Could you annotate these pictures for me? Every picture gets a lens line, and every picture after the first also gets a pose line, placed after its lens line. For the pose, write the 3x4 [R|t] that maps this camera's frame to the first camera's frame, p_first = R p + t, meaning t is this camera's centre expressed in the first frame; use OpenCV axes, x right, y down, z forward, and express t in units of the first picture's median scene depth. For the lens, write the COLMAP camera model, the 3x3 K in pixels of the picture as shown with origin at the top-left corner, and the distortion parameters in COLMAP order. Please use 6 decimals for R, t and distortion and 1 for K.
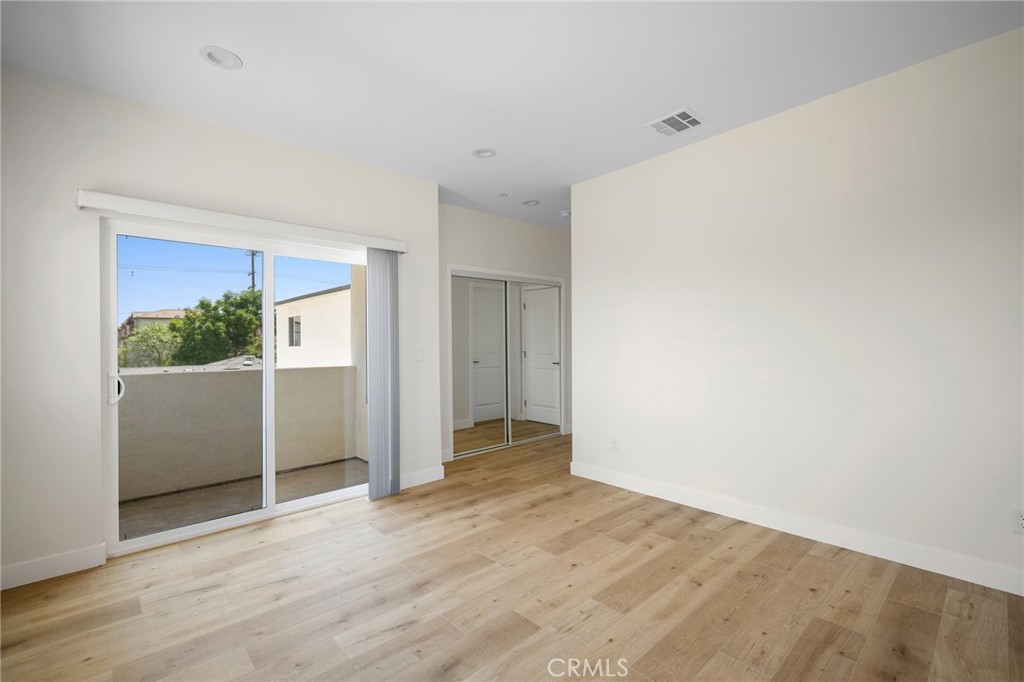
lens RADIAL K [[454.9, 0, 516.6], [0, 454.9, 343.1], [0, 0, 1]] dist [-0.001193, -0.000087]
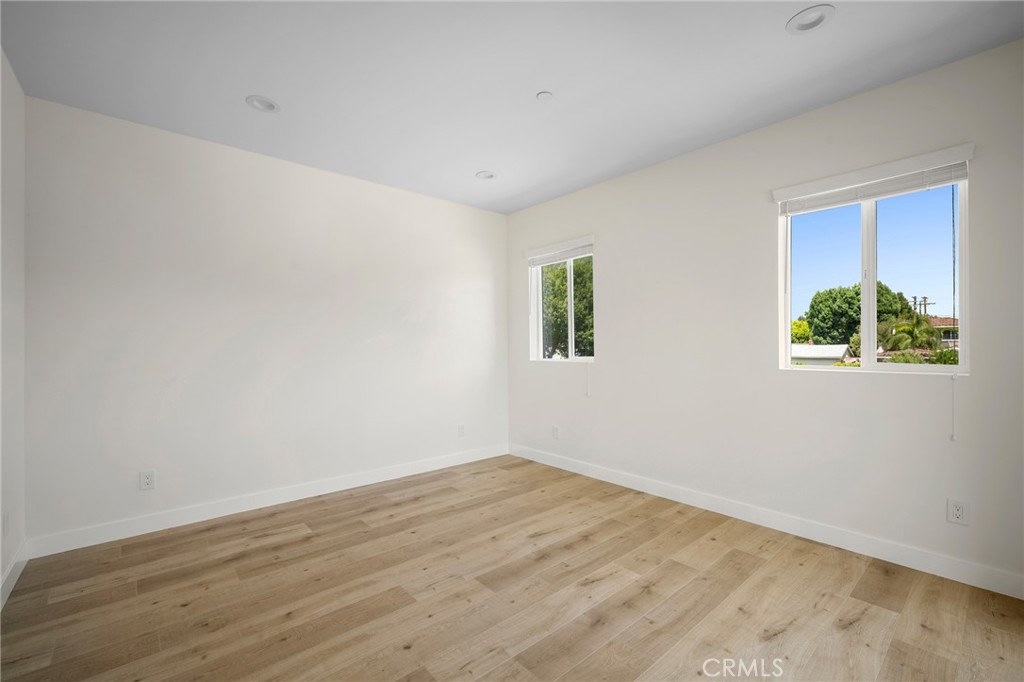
lens RADIAL K [[434.0, 0, 512.0], [0, 434.0, 341.0], [0, 0, 1]] dist [-0.000173, -0.000017]
pose [[-0.999429, 0.015956, 0.029798, -0.084232], [0.015669, 0.999829, -0.009837, 0.001668], [-0.029950, -0.009365, -0.999508, 1.986406]]
